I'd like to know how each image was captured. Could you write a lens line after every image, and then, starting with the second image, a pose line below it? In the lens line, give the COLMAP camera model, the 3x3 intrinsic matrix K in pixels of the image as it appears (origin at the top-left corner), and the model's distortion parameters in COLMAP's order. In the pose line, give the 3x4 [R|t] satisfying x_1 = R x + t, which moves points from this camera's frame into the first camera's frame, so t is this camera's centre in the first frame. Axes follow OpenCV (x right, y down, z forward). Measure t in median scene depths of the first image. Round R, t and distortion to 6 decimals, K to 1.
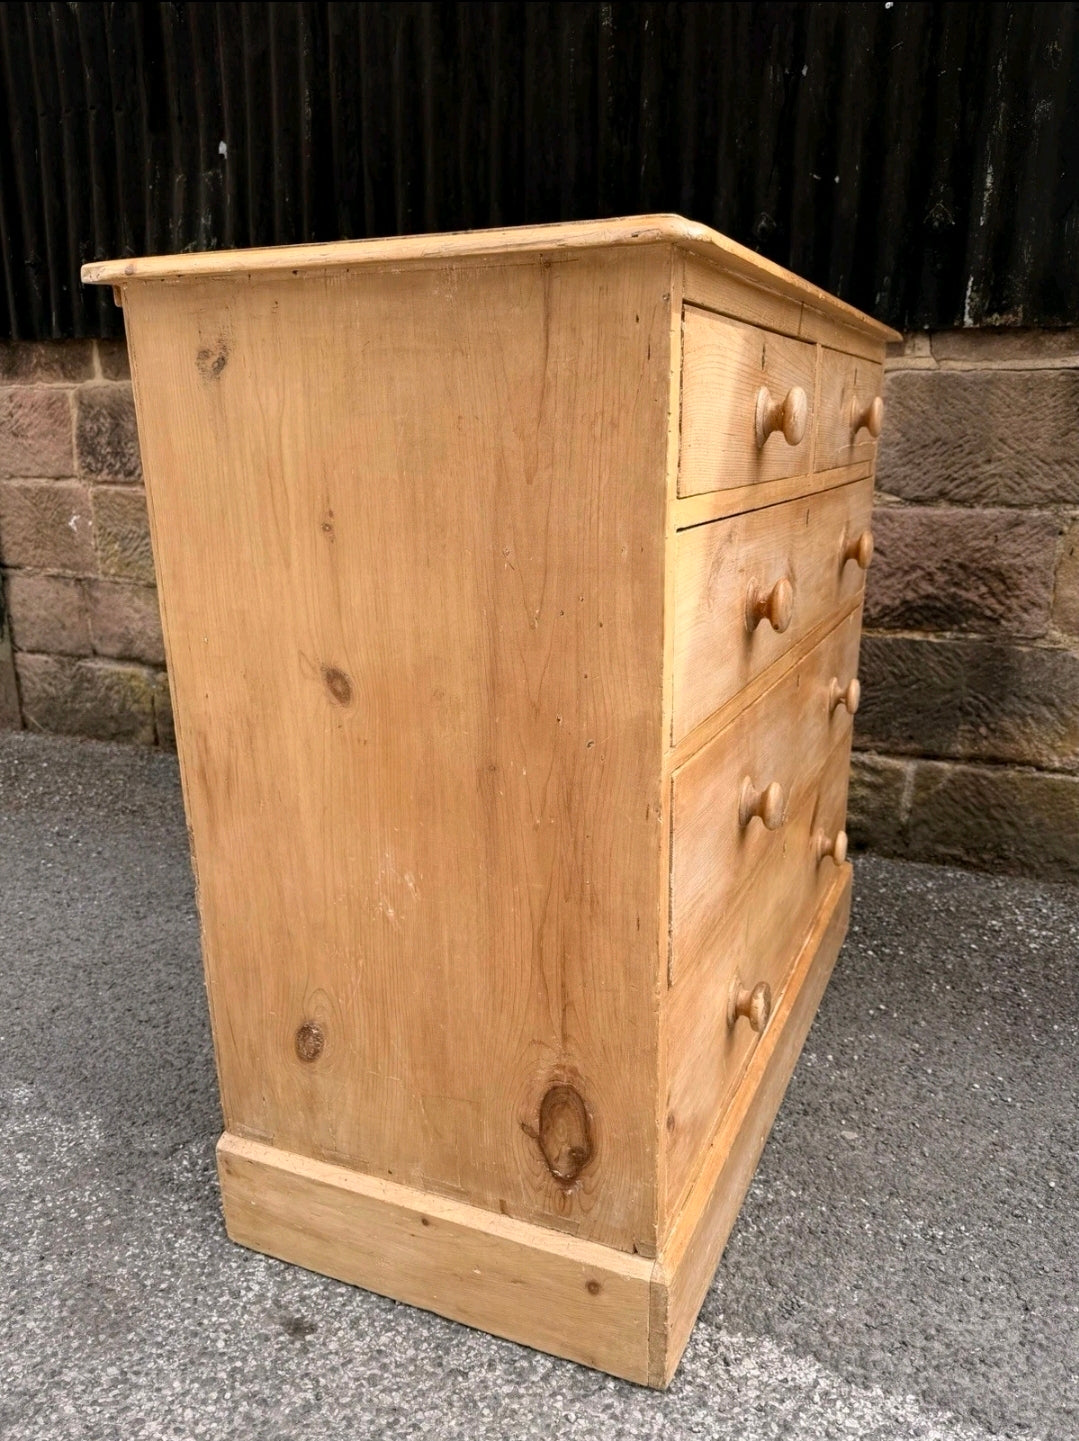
lens RADIAL K [[1114.4, 0, 559.7], [0, 1114.4, 760.7], [0, 0, 1]] dist [0.004709, -0.001050]
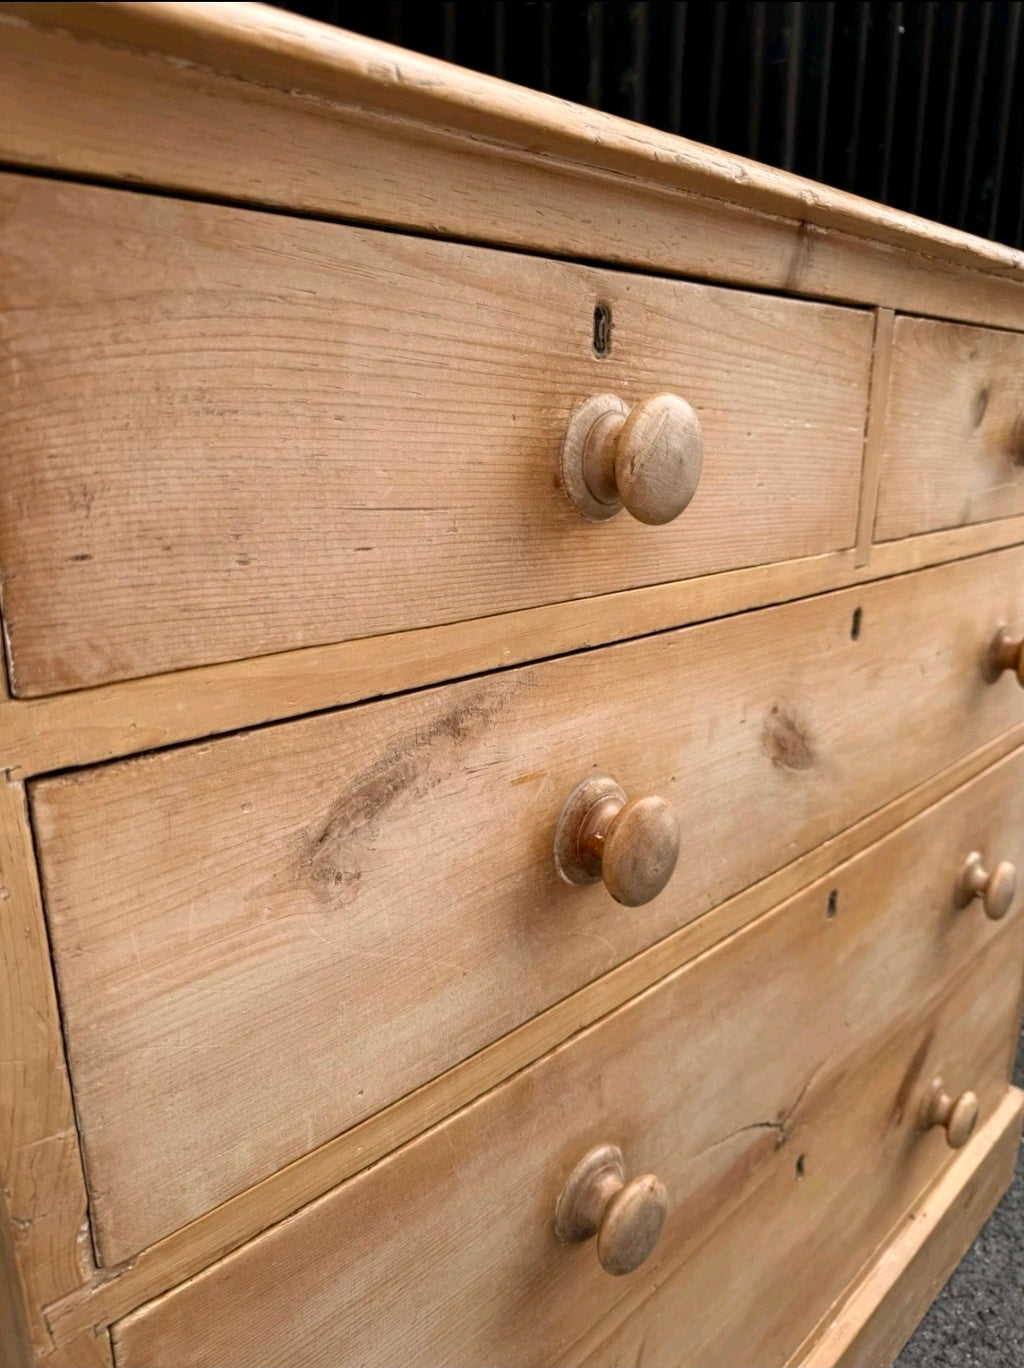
lens RADIAL K [[981.1, 0, 511.3], [0, 981.1, 692.1], [0, 0, 1]] dist [0.045292, -0.072994]
pose [[0.581564, -0.212862, 0.785158, -0.566298], [0.228422, 0.969059, 0.093527, -0.341128], [-0.780773, 0.124956, 0.612192, 1.076754]]
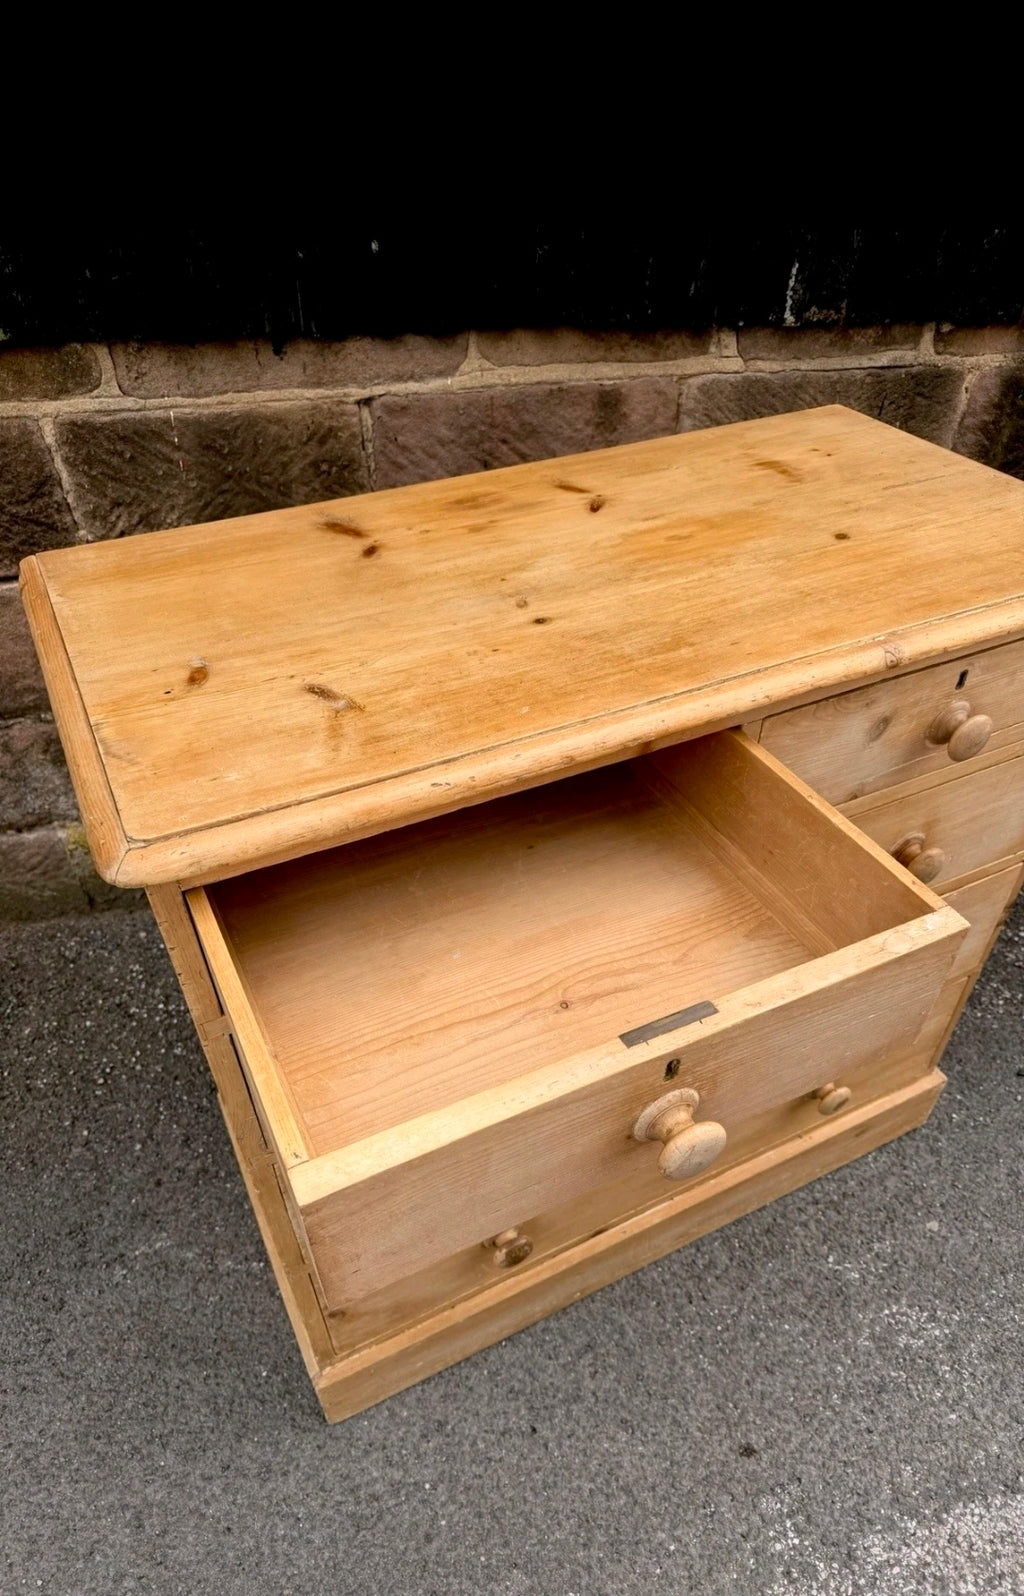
lens RADIAL K [[984.9, 0, 517.5], [0, 984.9, 914.6], [0, 0, 1]] dist [-0.004114, -0.005260]
pose [[0.809336, -0.403694, 0.426622, -0.549306], [0.167529, 0.854848, 0.491090, -0.716015], [-0.562947, -0.325985, 0.759490, 0.688470]]
